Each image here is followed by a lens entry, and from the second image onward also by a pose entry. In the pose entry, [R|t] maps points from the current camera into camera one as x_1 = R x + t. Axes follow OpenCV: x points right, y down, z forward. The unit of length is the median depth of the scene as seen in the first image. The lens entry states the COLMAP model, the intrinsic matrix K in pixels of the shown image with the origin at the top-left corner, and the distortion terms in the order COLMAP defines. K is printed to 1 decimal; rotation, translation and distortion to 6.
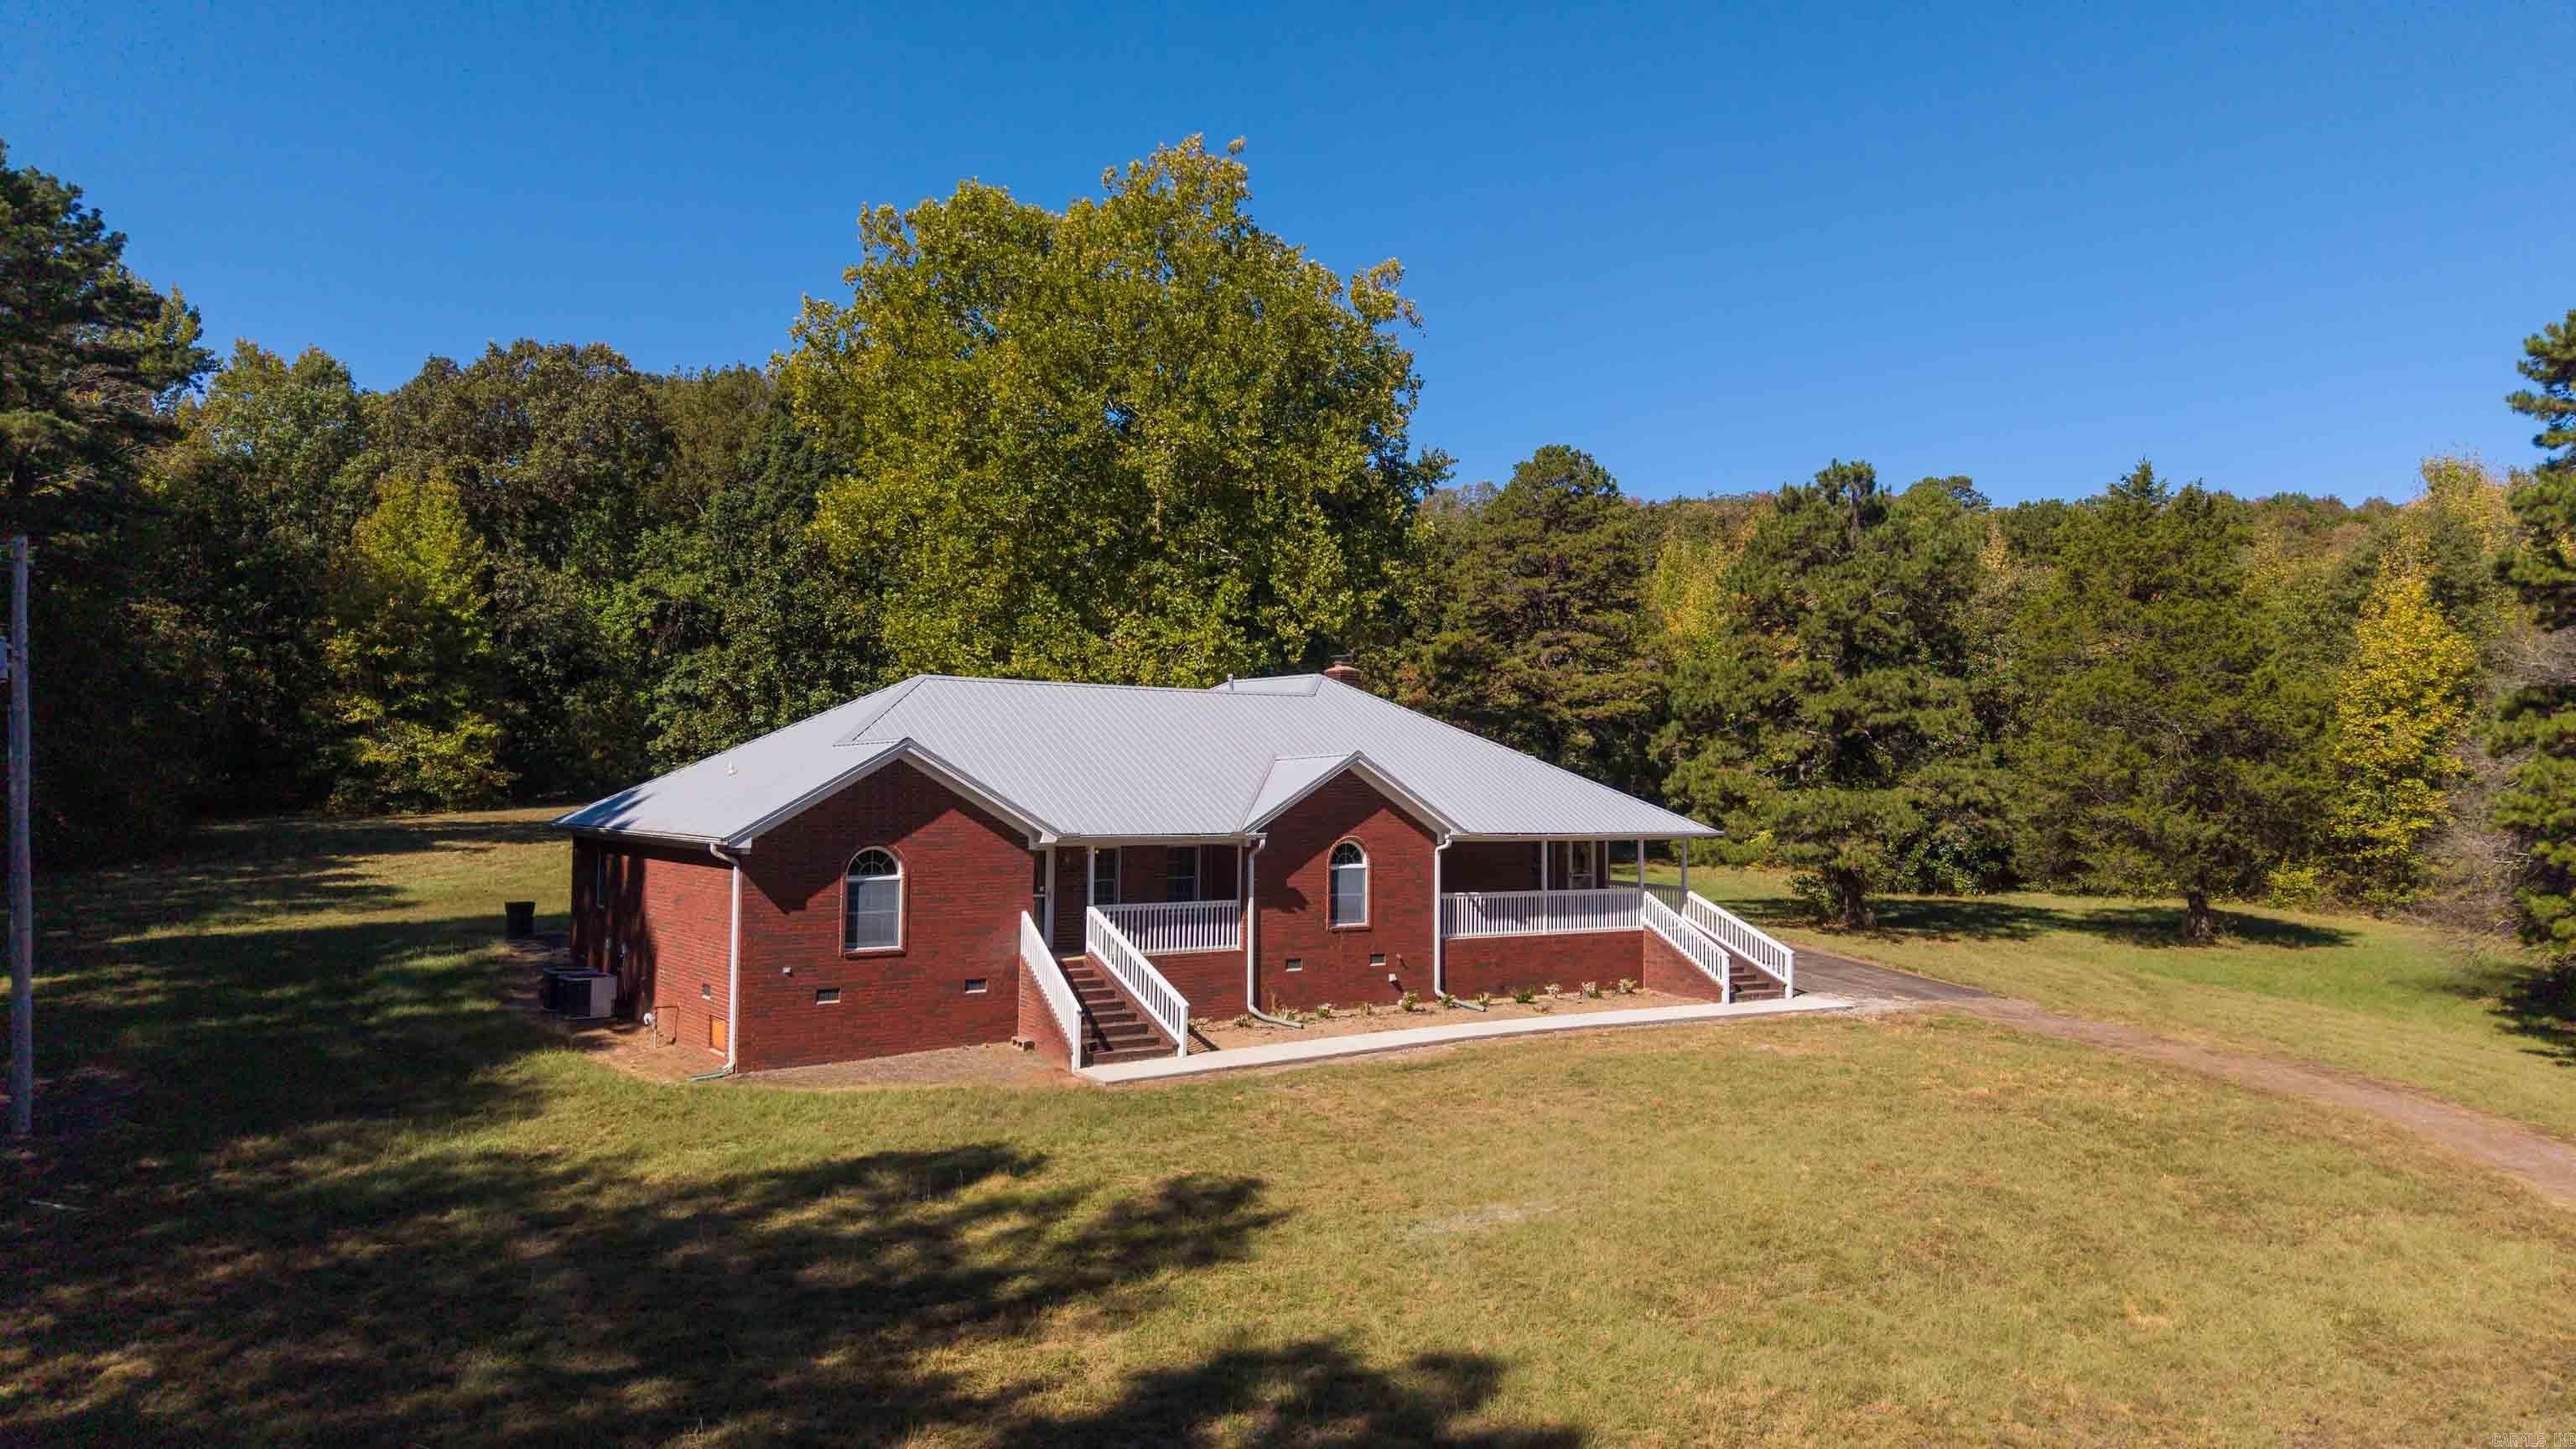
lens RADIAL K [[1916.5, 0, 1288.0], [0, 1916.5, 724.5], [0, 0, 1]] dist [0.065324, -0.002344]
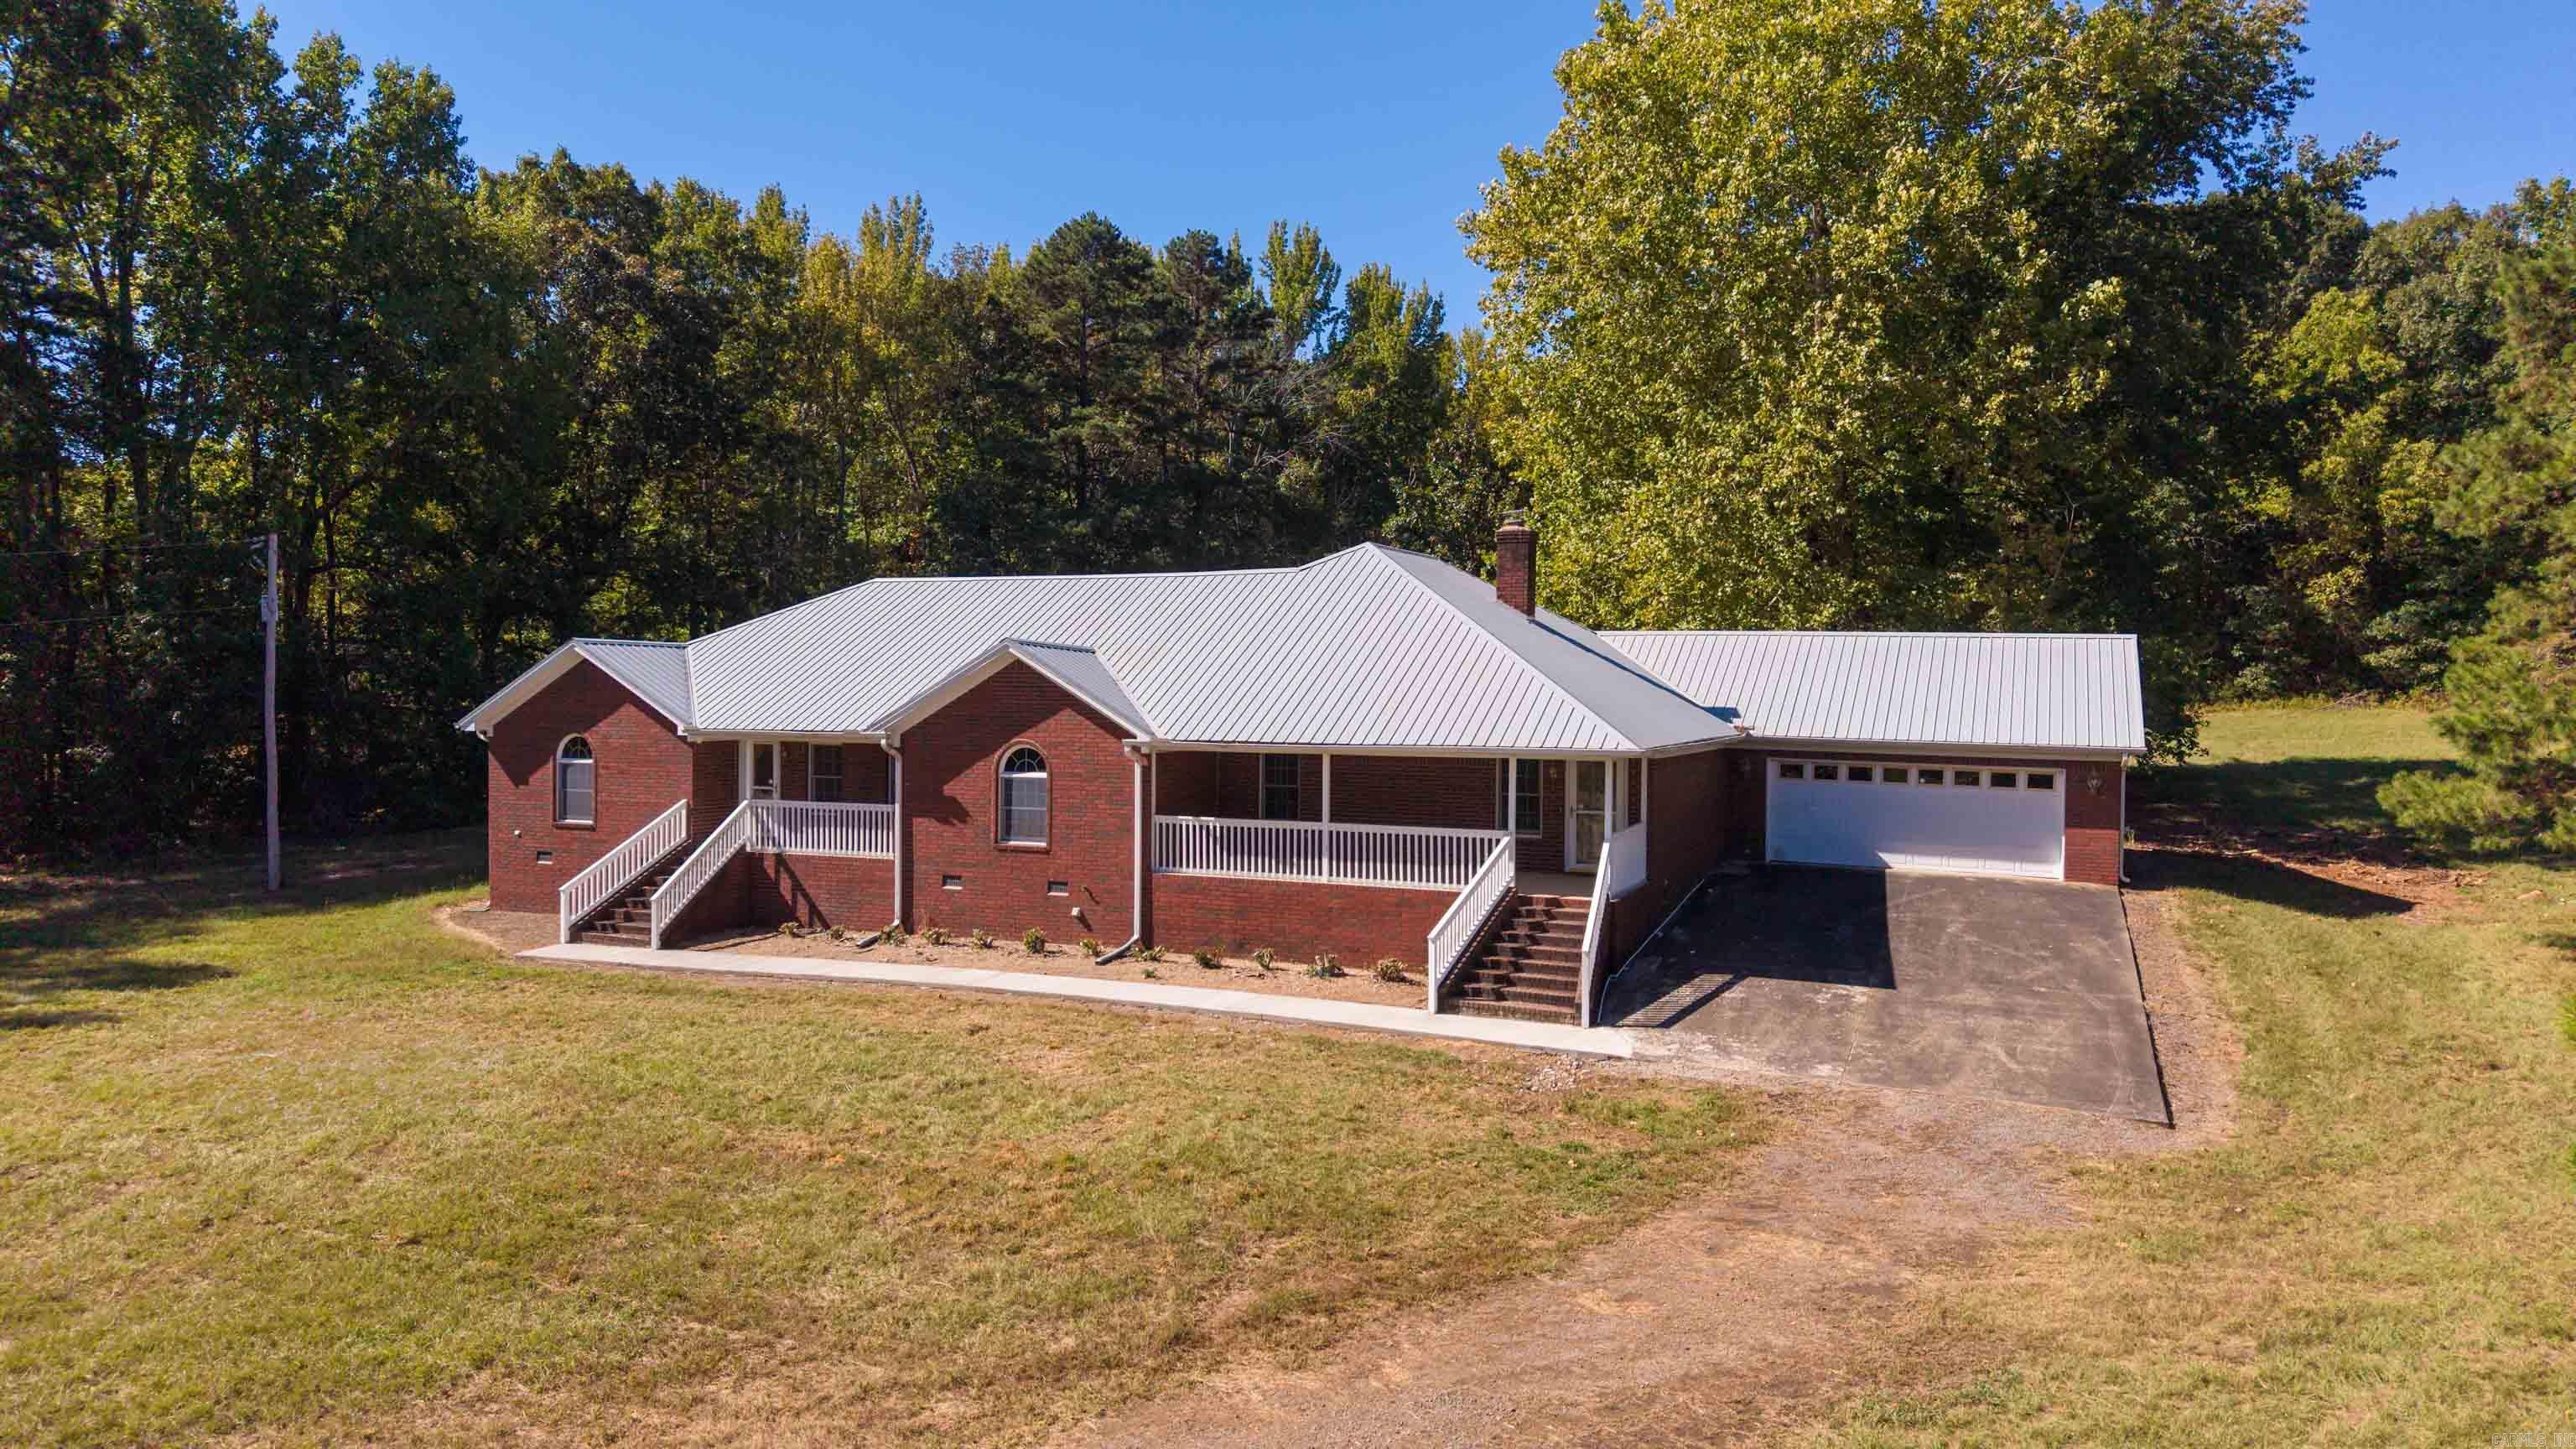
lens RADIAL K [[1916.5, 0, 1288.0], [0, 1916.5, 724.5], [0, 0, 1]] dist [0.065324, -0.002344]
pose [[0.417134, 0.007052, -0.908818, 0.835859], [0.027913, 0.999399, 0.020567, 0.037002], [0.908416, -0.033947, 0.416686, 0.739830]]
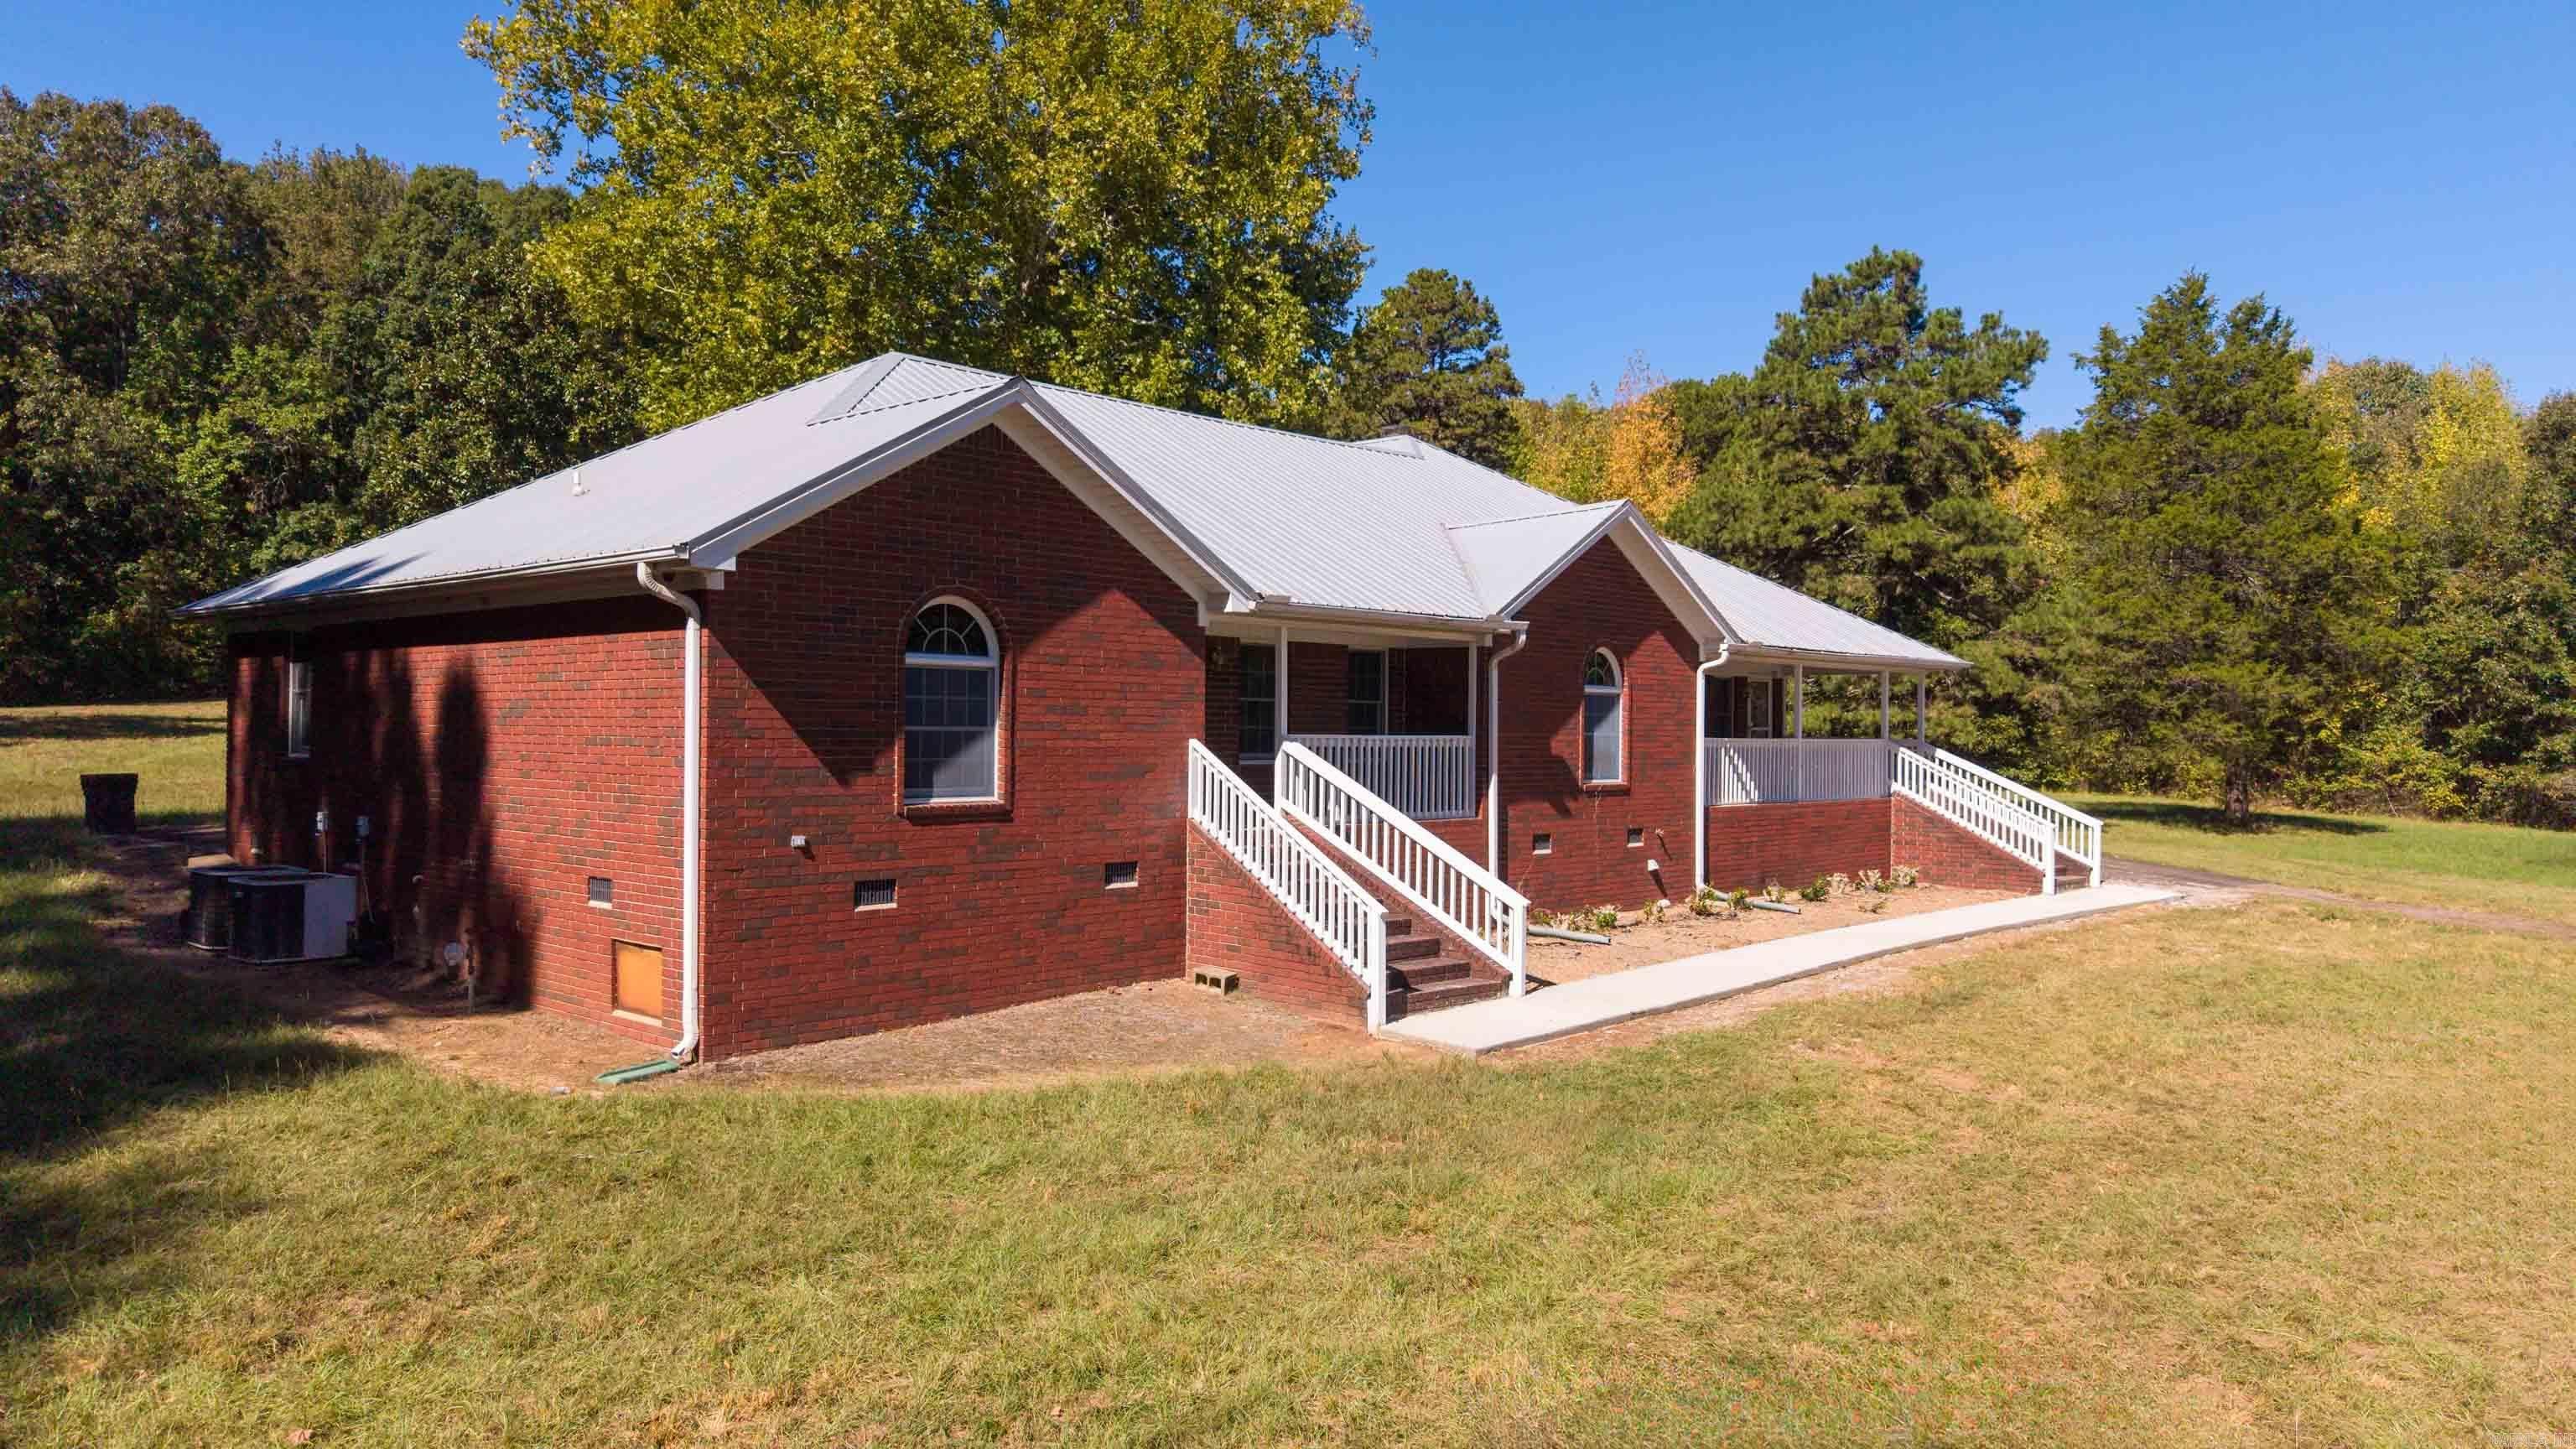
lens RADIAL K [[1904.6, 0, 1333.0], [0, 1904.6, 729.5], [0, 0, 1]] dist [0.027548, 0.001024]
pose [[0.977244, -0.003162, 0.212094, -0.181996], [-0.004018, 0.999434, 0.033412, 0.065870], [-0.212079, -0.033504, 0.976678, 0.404191]]
